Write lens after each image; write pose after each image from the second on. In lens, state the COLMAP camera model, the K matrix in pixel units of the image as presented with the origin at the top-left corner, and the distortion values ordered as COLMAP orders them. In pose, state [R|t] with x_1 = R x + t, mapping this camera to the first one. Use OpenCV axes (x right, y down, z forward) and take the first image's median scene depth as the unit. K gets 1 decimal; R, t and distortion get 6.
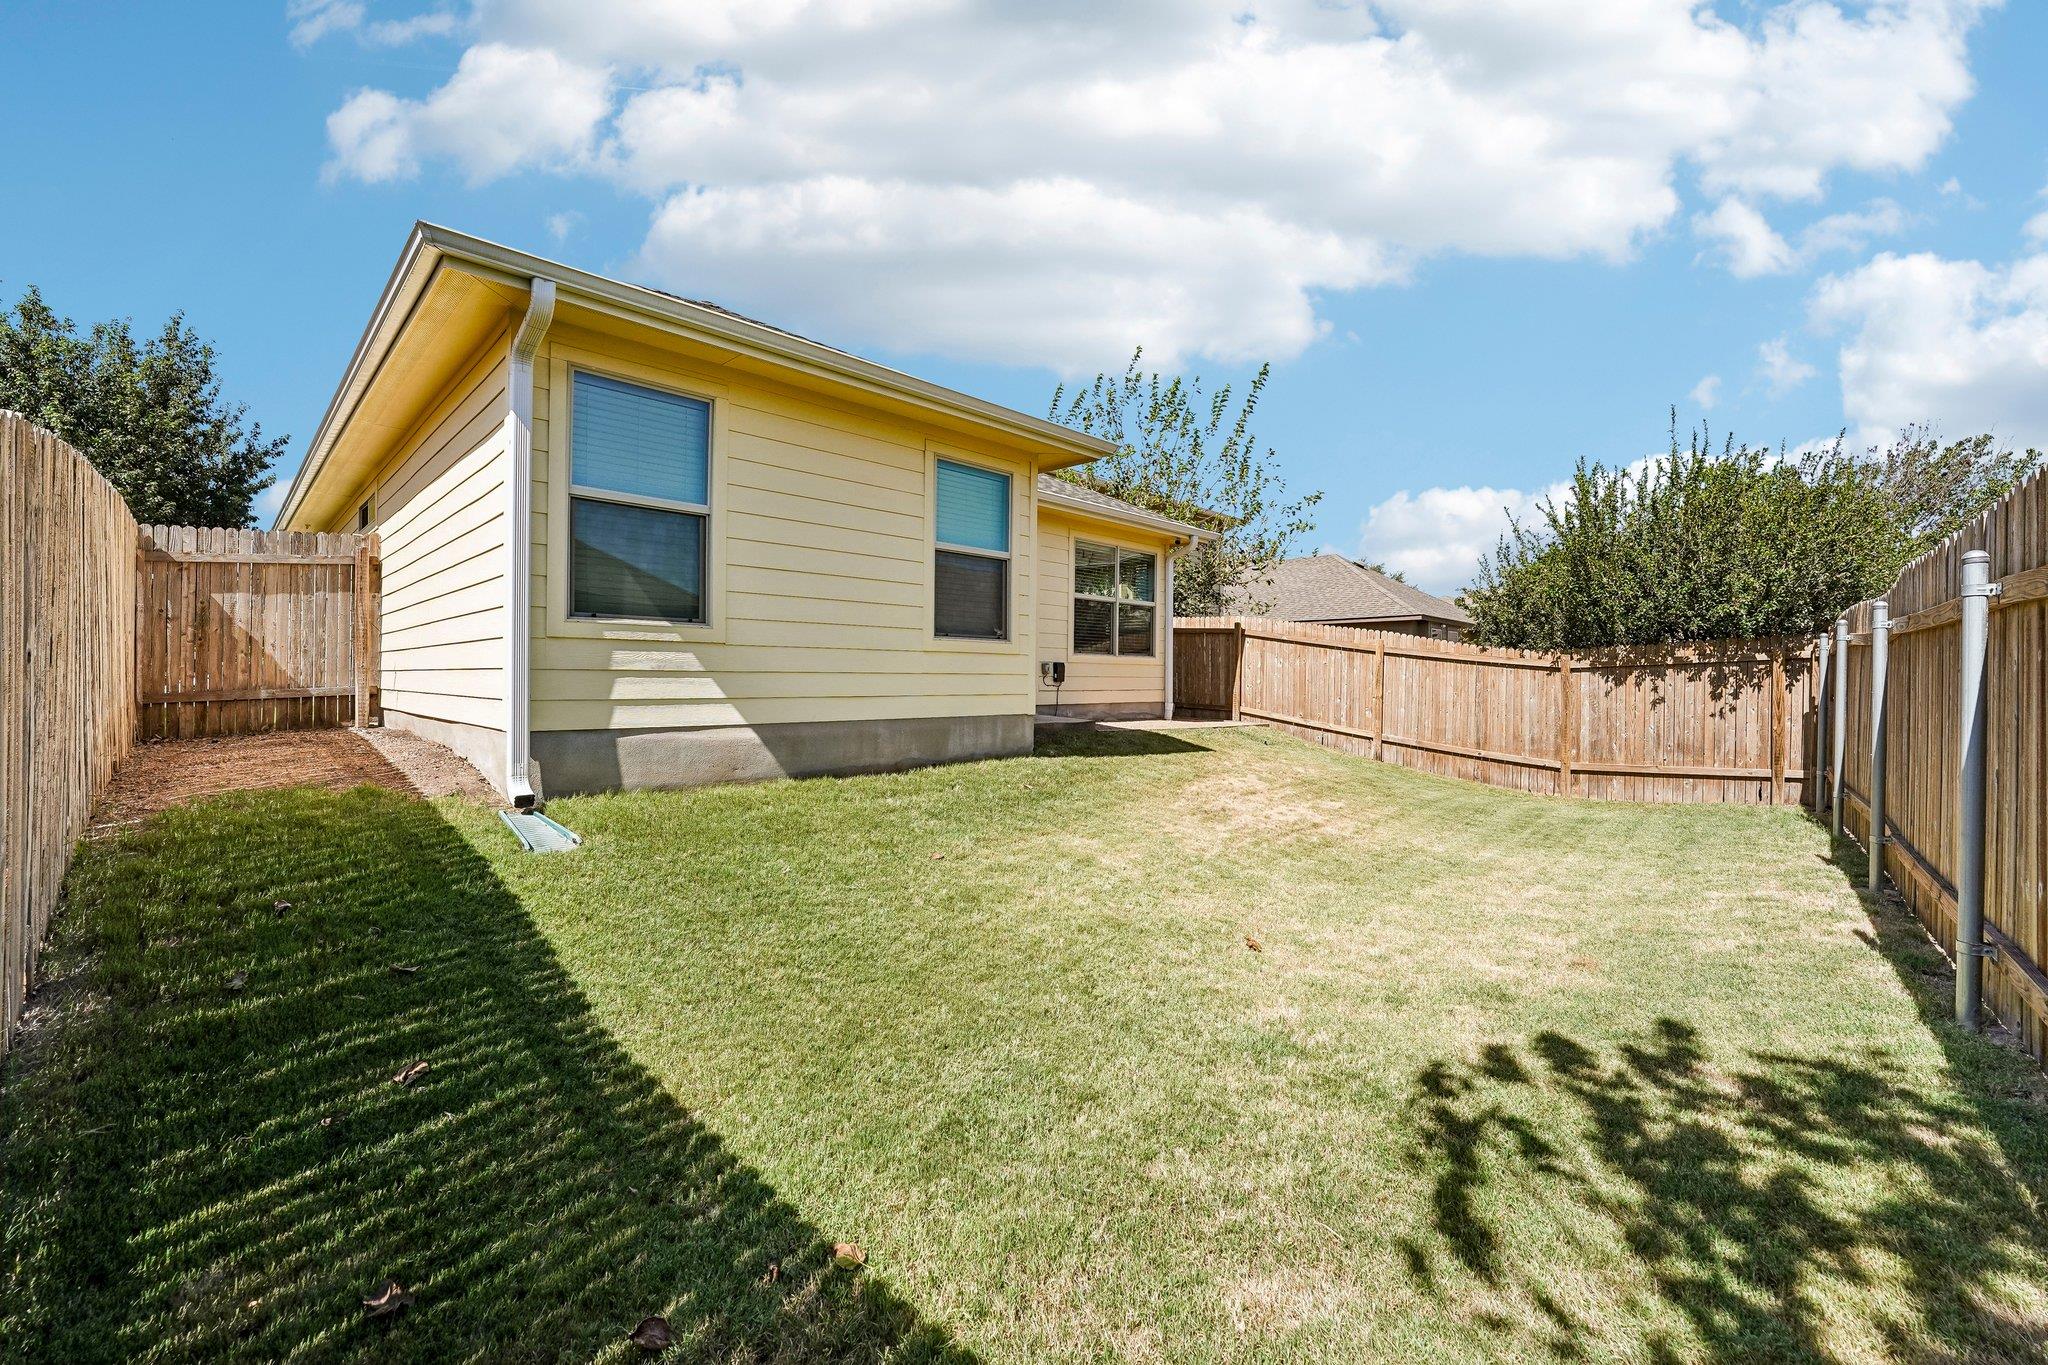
lens RADIAL K [[815.9, 0, 979.2], [0, 815.9, 674.0], [0, 0, 1]] dist [-0.000145, 0.000021]
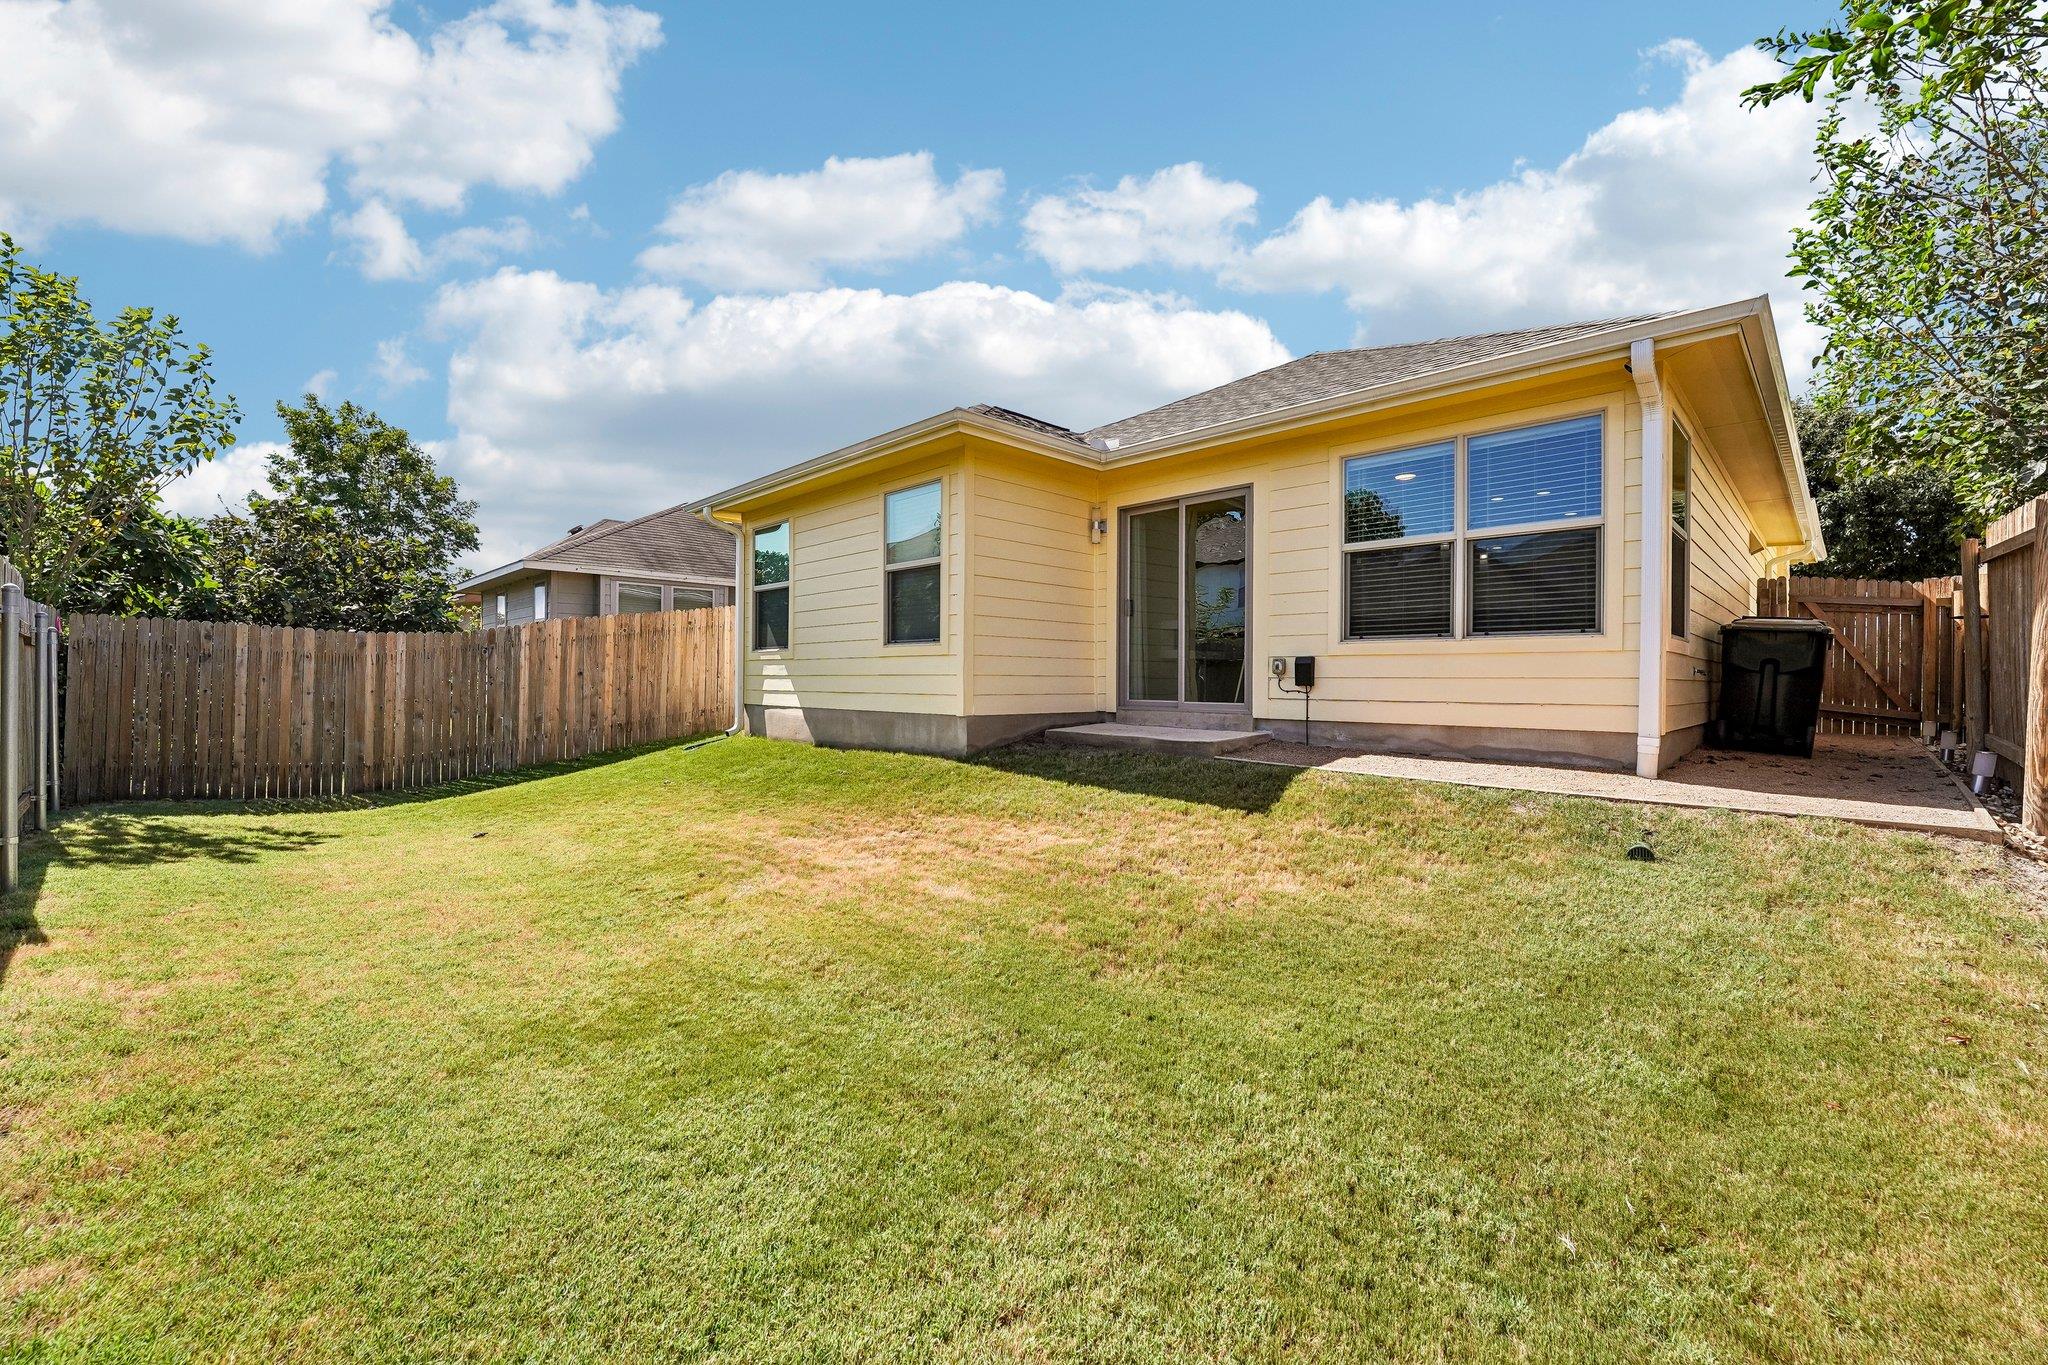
lens RADIAL K [[830.8, 0, 1020.6], [0, 830.8, 675.1], [0, 0, 1]] dist [-0.024675, 0.000885]
pose [[0.025878, -0.016249, -0.999533, 1.146947], [-0.004515, 0.999856, -0.016372, 0.018211], [0.999655, 0.004937, 0.025801, 1.142755]]
